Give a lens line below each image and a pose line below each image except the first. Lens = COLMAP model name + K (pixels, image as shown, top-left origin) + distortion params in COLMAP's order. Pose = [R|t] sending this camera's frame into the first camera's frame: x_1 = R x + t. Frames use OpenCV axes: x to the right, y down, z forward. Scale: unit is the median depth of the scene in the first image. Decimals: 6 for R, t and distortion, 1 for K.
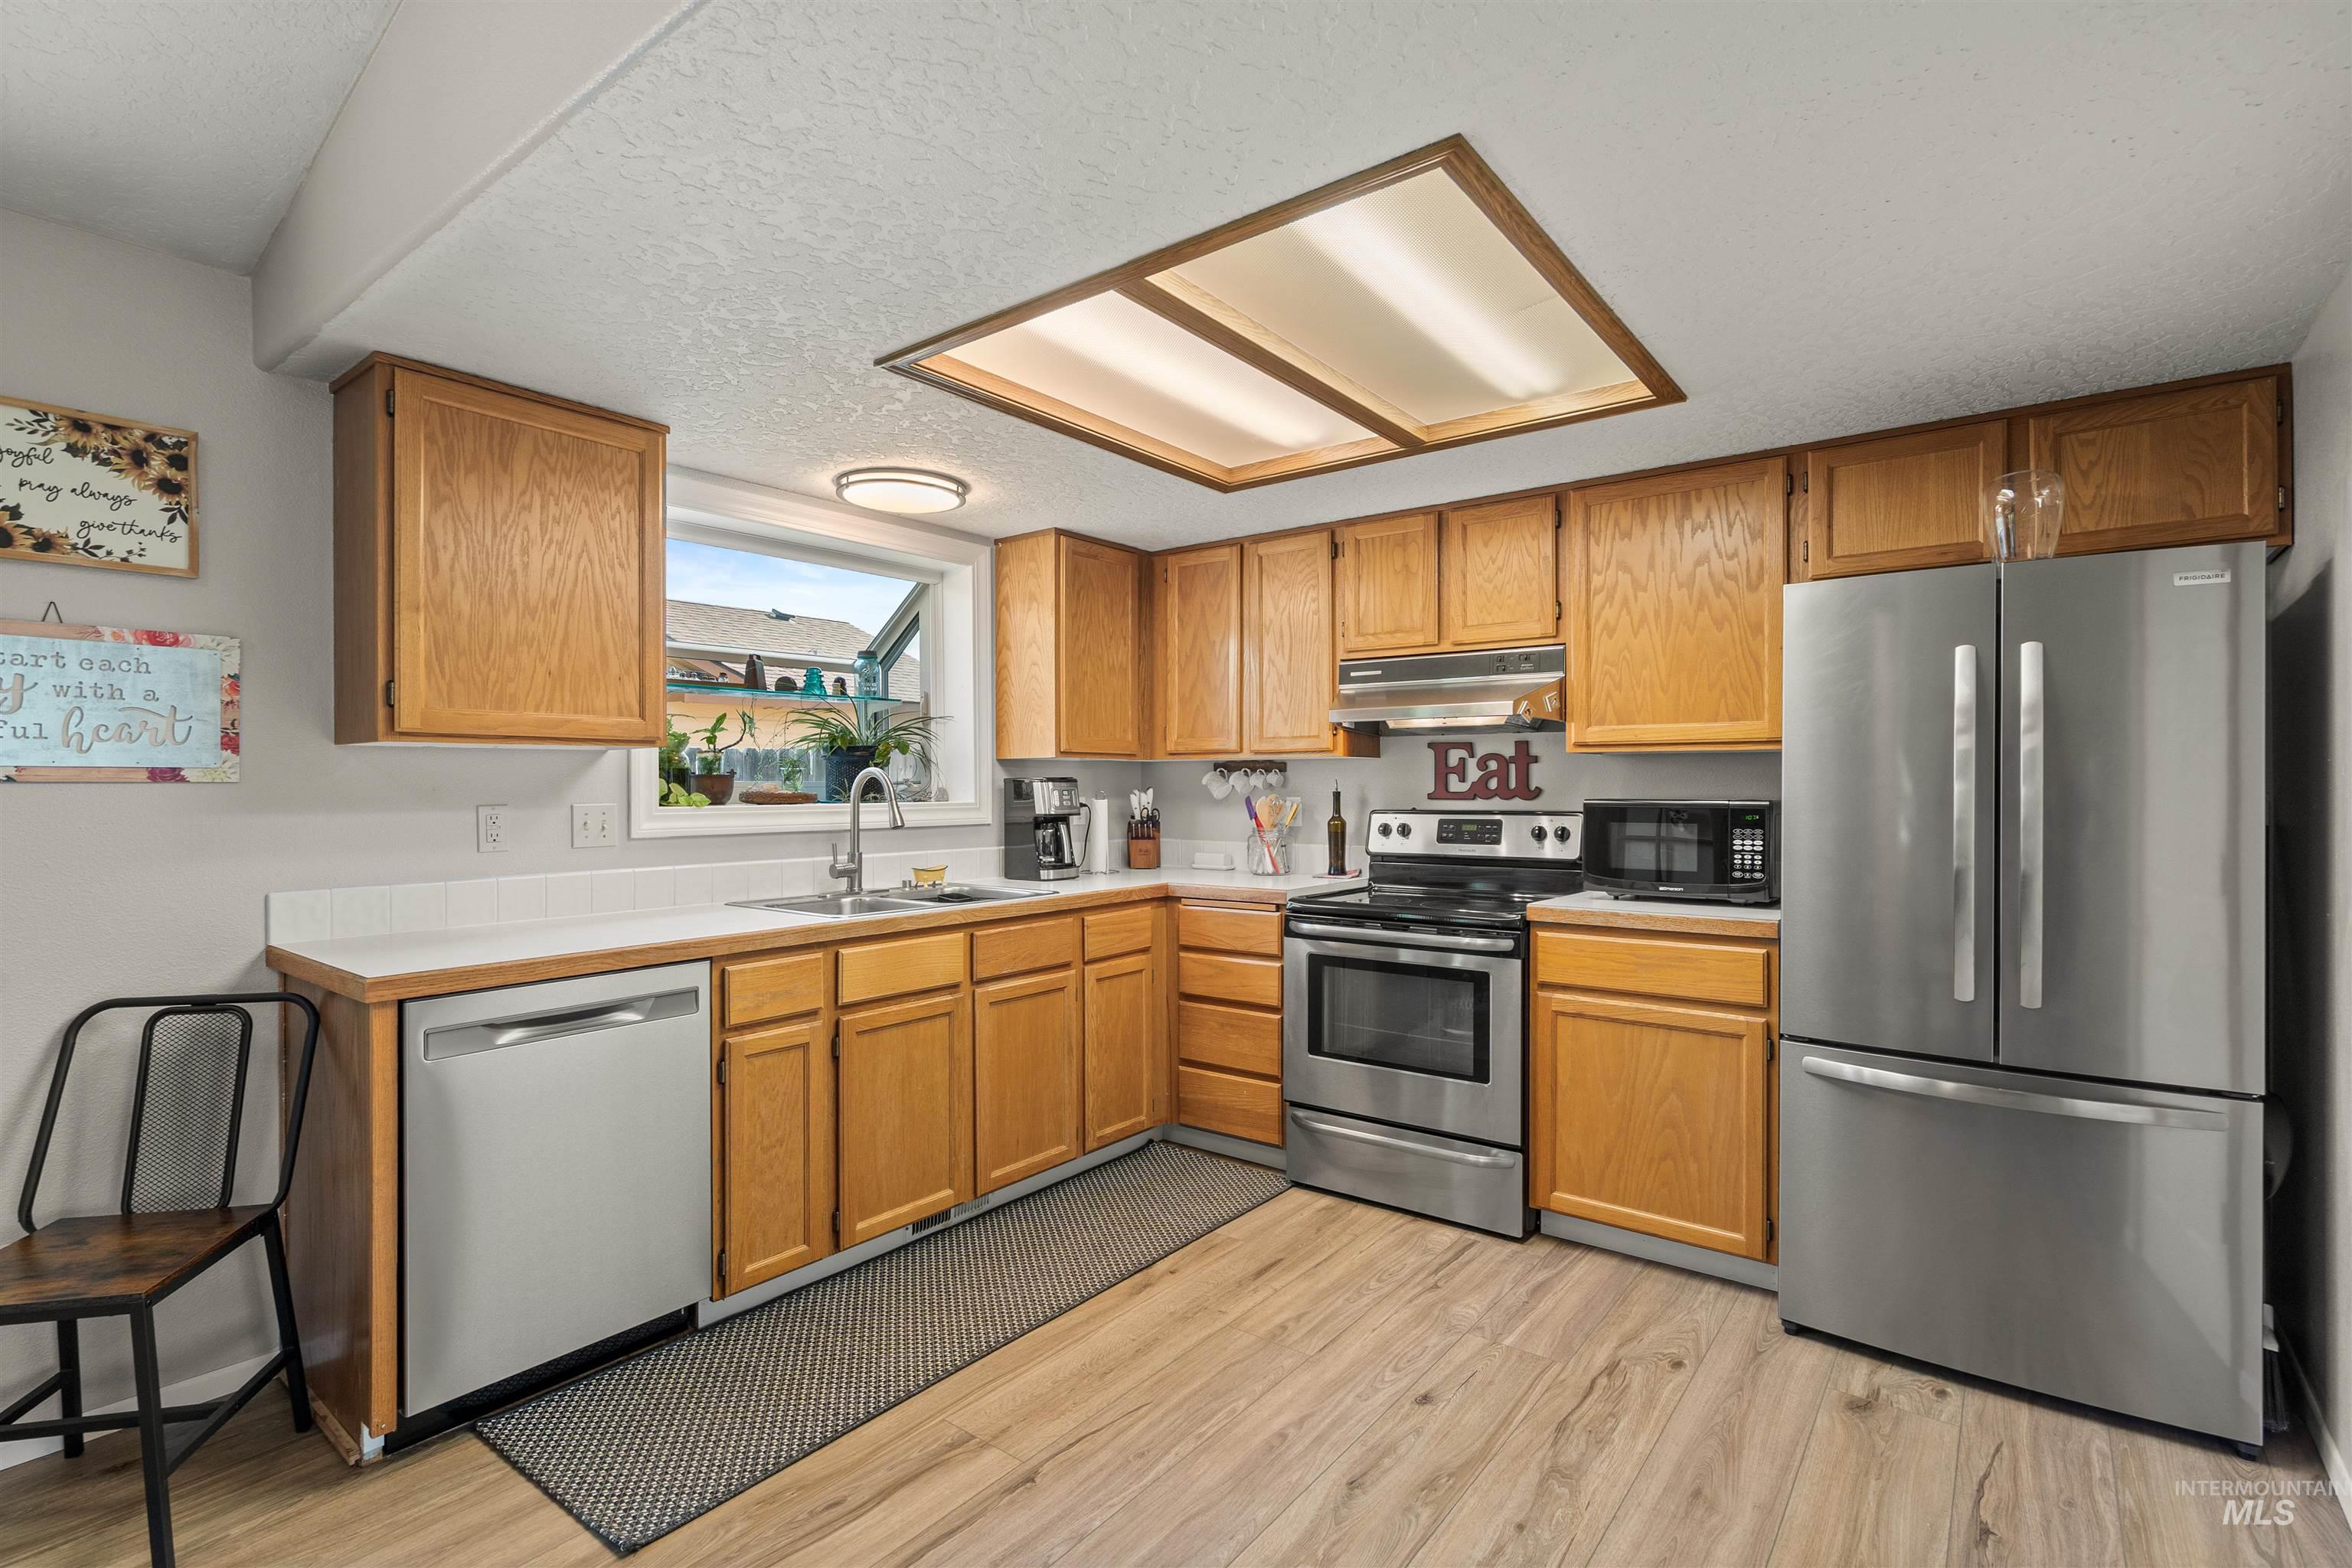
lens RADIAL K [[1112.0, 0, 1147.6], [0, 1112.0, 779.8], [0, 0, 1]] dist [-0.009403, 0.005626]
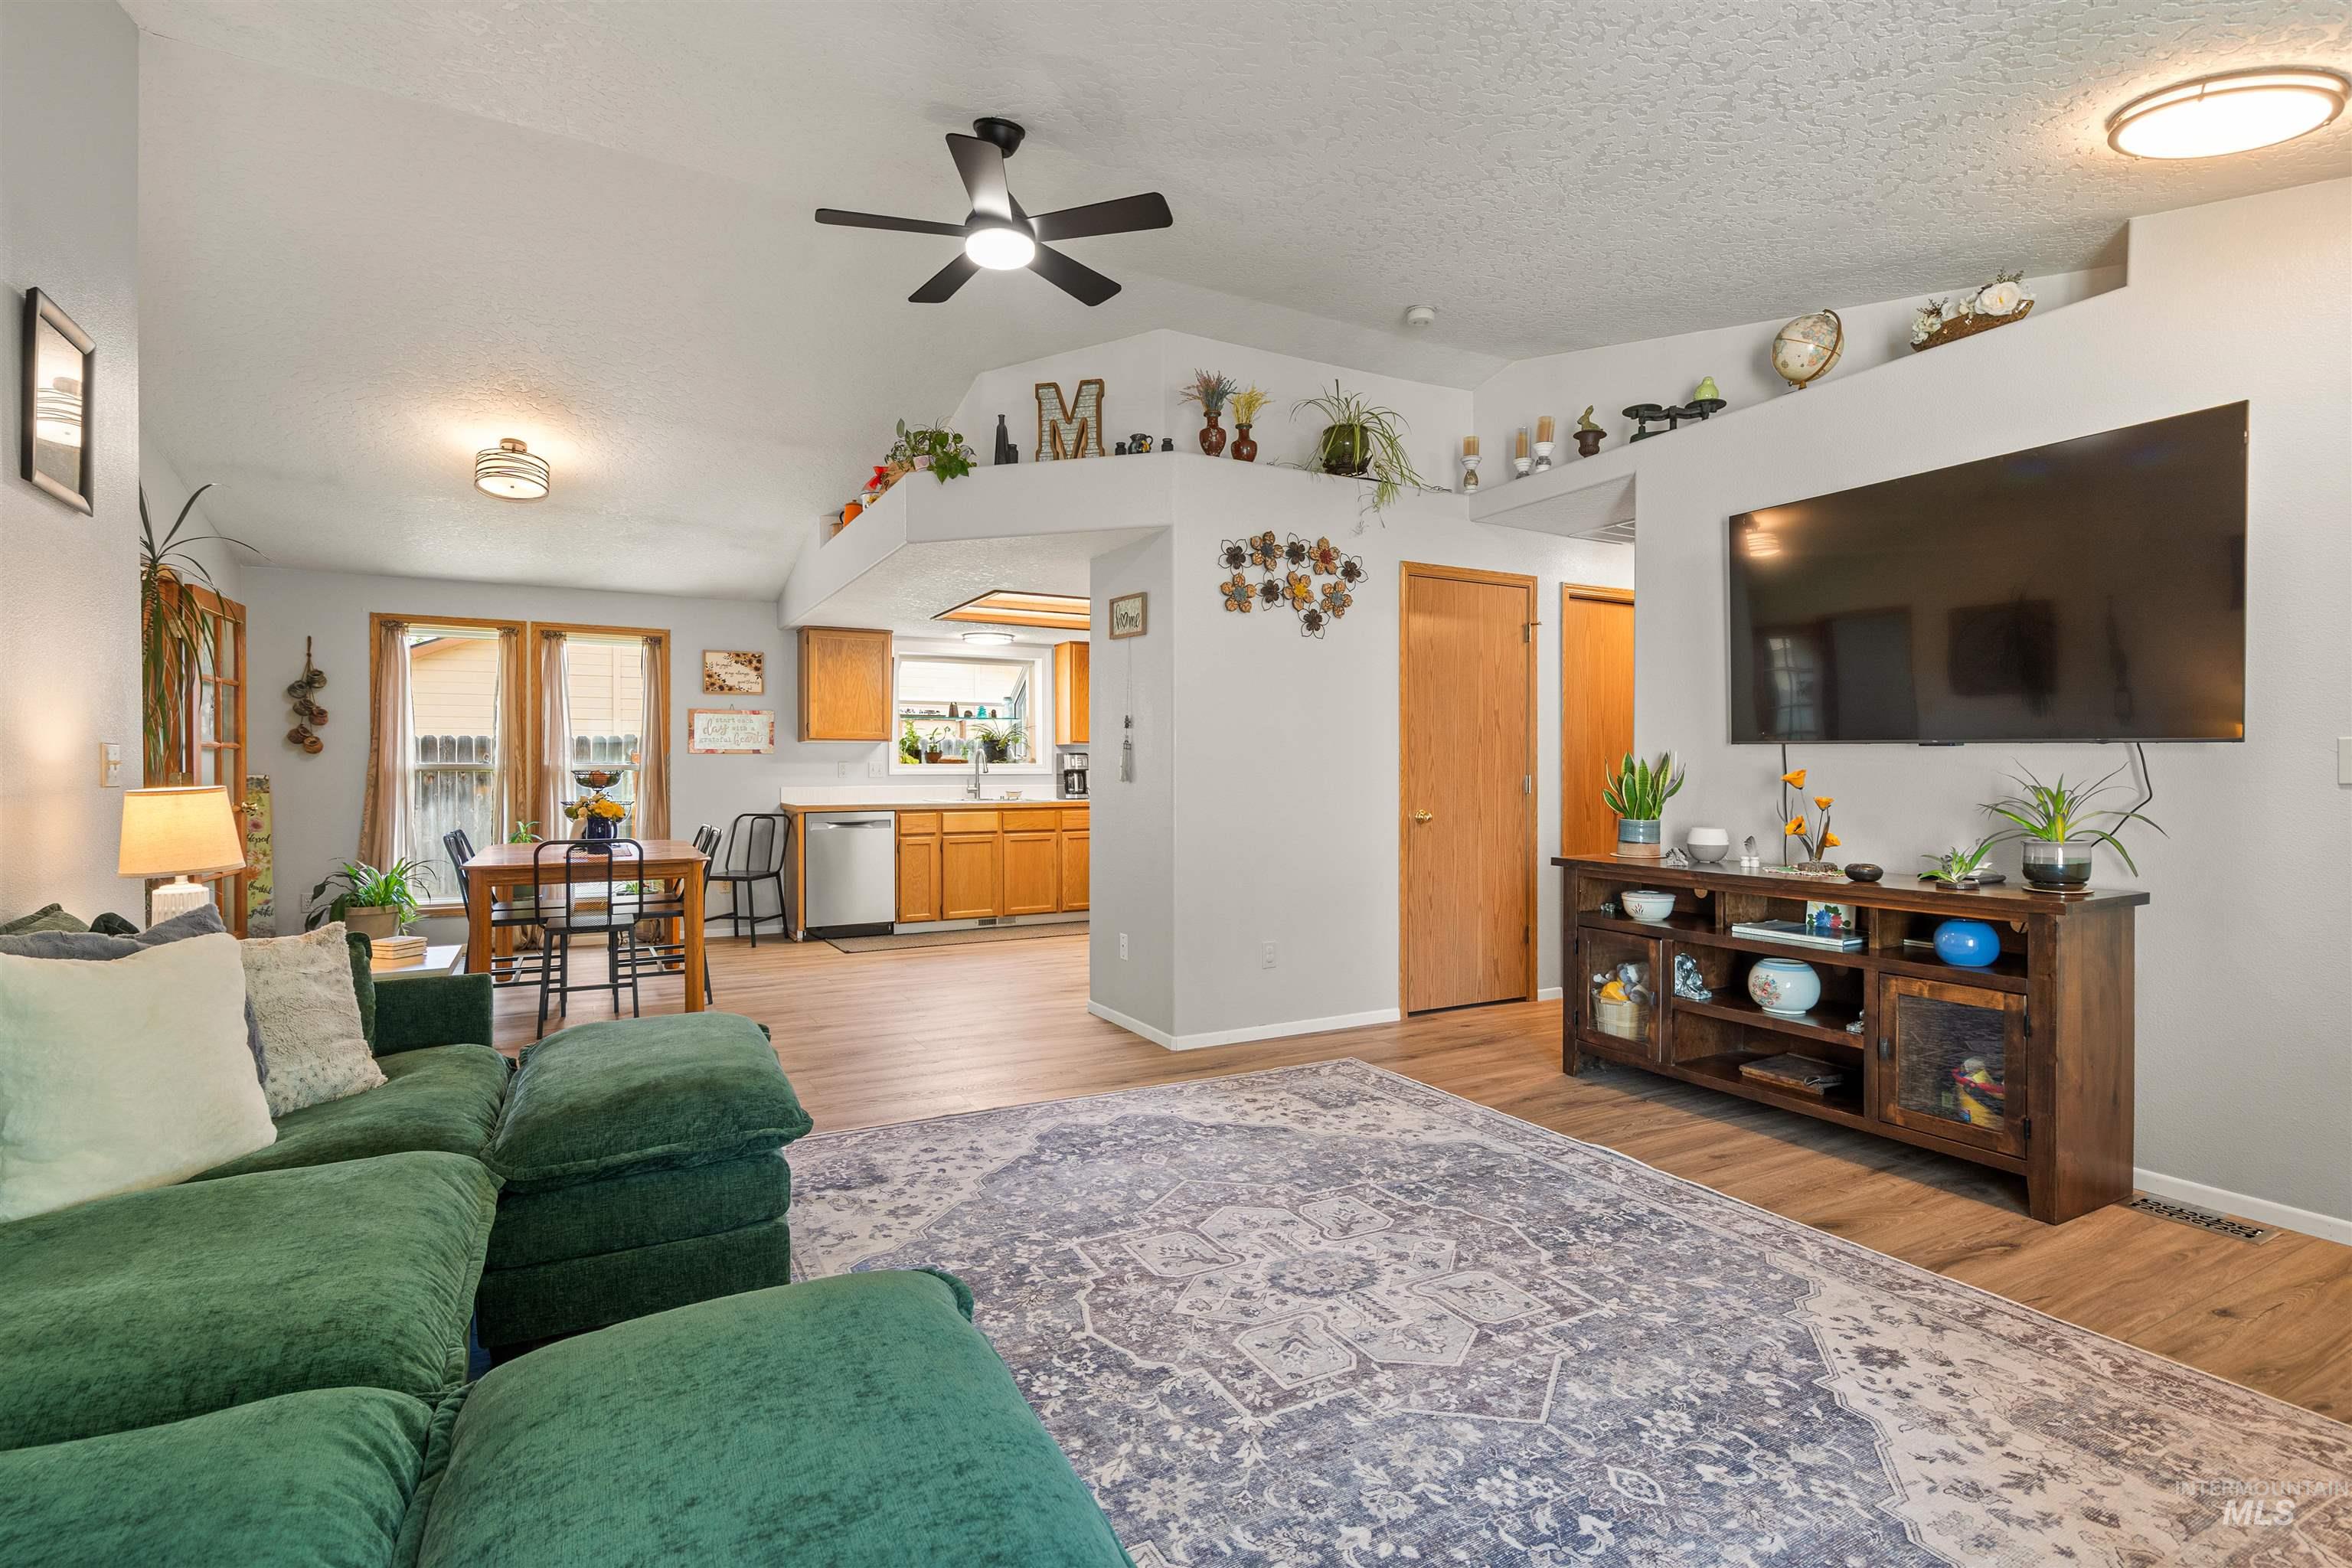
lens RADIAL K [[1112.0, 0, 1146.2], [0, 1112.0, 770.2], [0, 0, 1]] dist [-0.009403, 0.005626]
pose [[0.915211, 0.000331, -0.402974, 1.248006], [0.000798, 0.999996, 0.002633, 0.034719], [0.402974, -0.002731, 0.915207, -1.293772]]
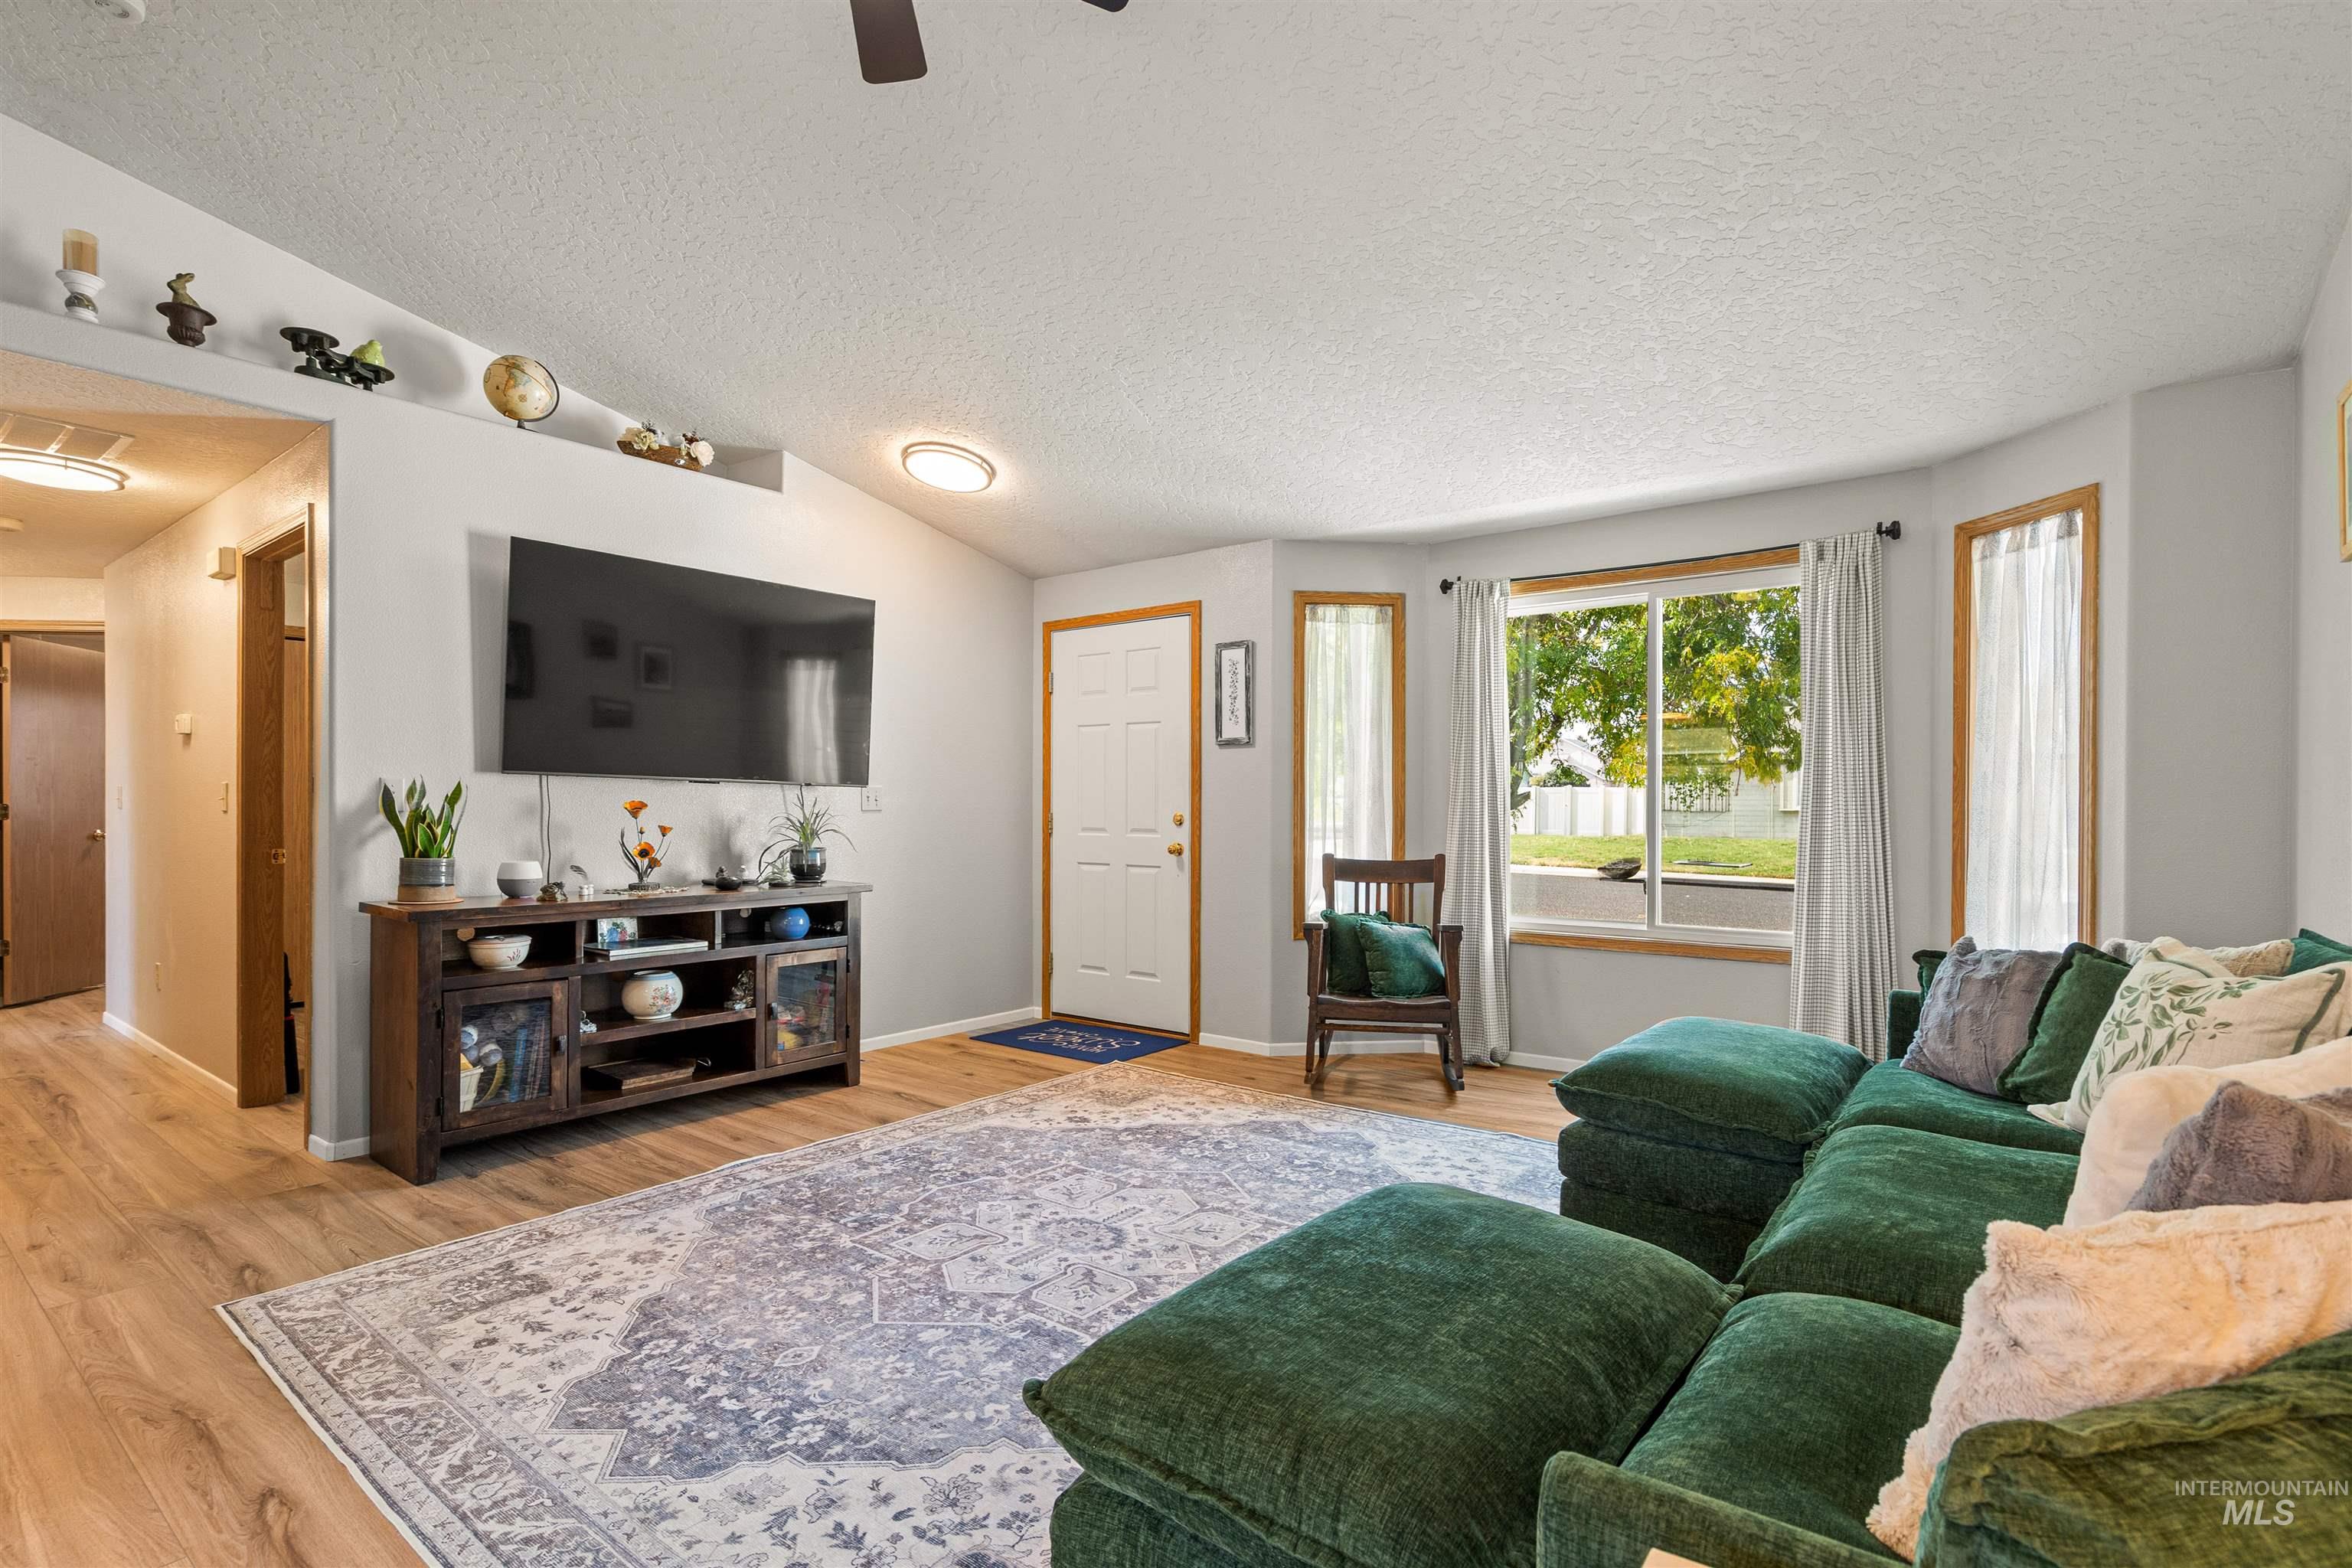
lens RADIAL K [[1112.0, 0, 1190.2], [0, 1112.0, 824.3], [0, 0, 1]] dist [-0.009403, 0.005626]
pose [[-0.028269, -0.013411, 0.999510, 0.040666], [-0.003497, 0.999905, 0.013317, 0.046095], [-0.999594, -0.003119, -0.028313, -0.526552]]
